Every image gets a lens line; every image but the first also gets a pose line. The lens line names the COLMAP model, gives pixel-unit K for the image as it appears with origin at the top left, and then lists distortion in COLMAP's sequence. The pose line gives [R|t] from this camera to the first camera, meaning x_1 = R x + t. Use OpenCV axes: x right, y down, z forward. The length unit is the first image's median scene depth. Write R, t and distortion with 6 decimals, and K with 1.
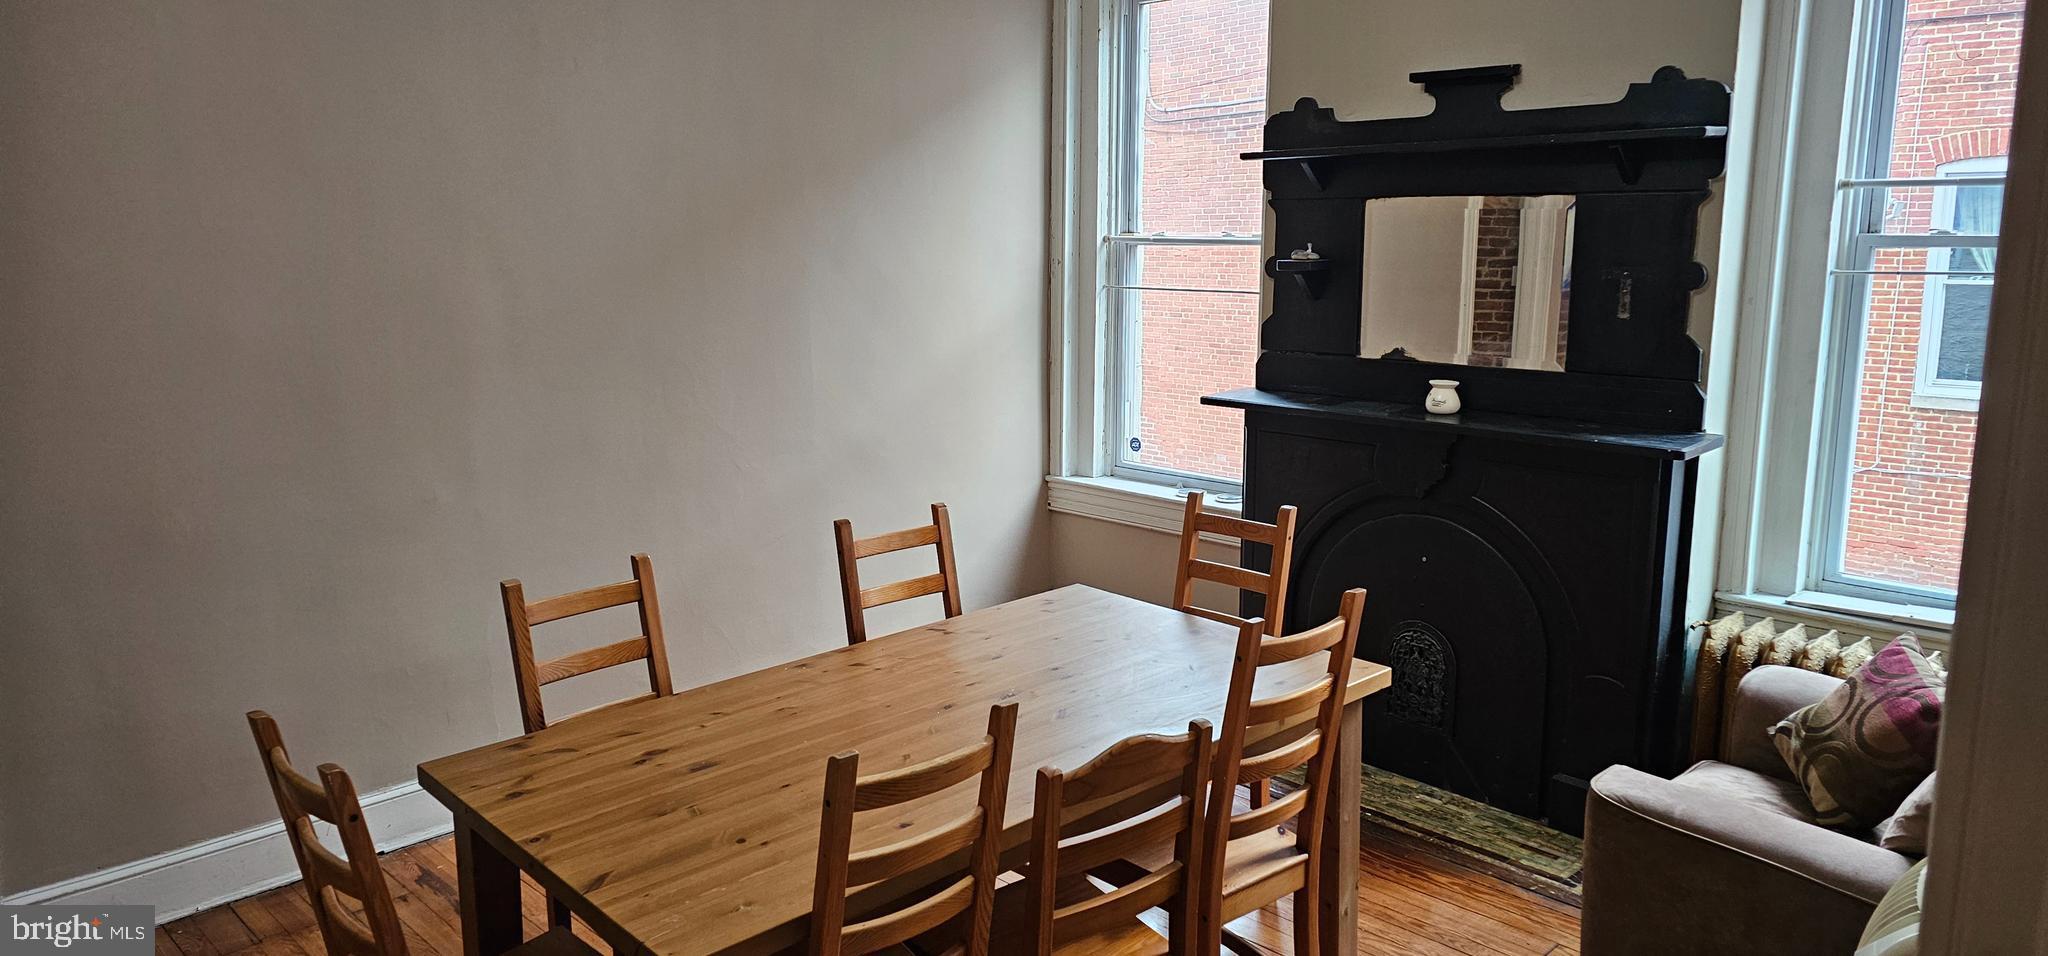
lens RADIAL K [[1363.6, 0, 1014.8], [0, 1363.6, 475.0], [0, 0, 1]] dist [0.023061, 0.001789]
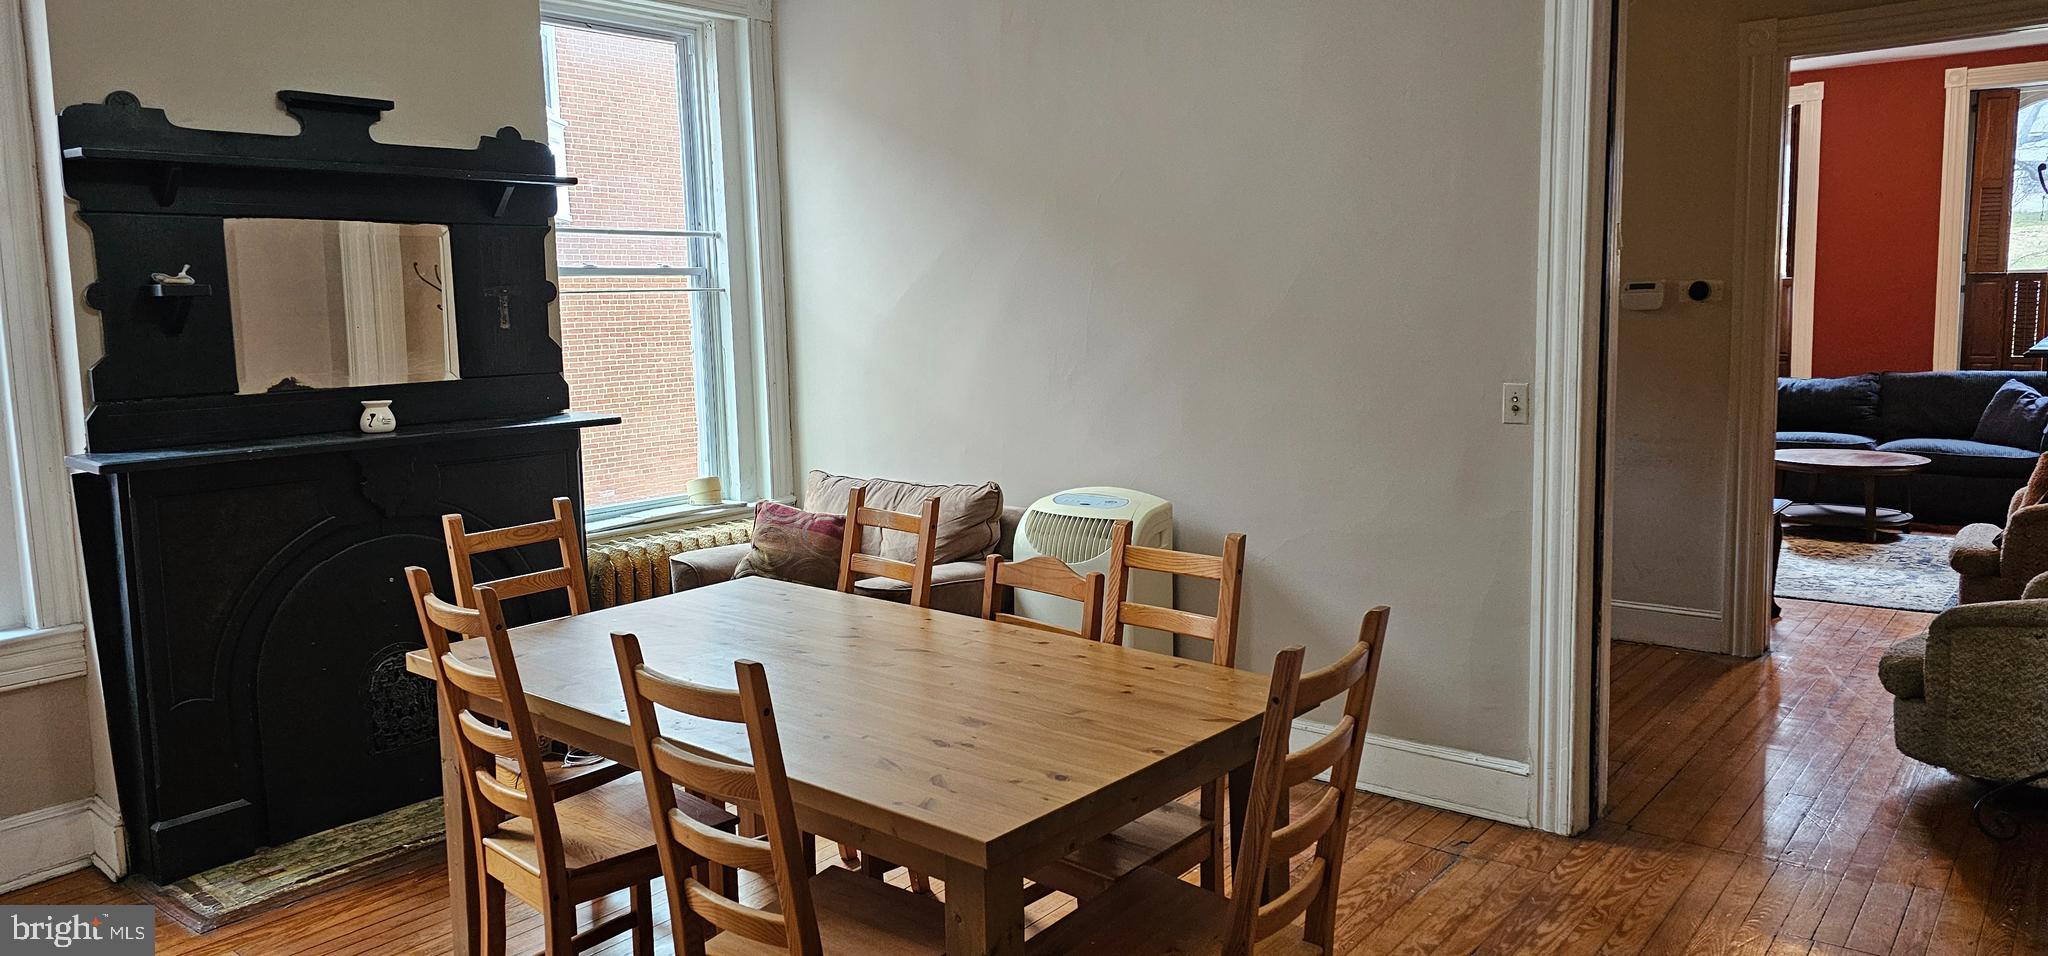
lens RADIAL K [[1363.6, 0, 1009.9], [0, 1363.6, 464.4], [0, 0, 1]] dist [0.023061, 0.001789]
pose [[-0.123120, -0.106823, 0.986626, -0.741737], [0.210374, 0.968785, 0.131143, -0.056786], [-0.969837, 0.223707, -0.096804, 0.646240]]
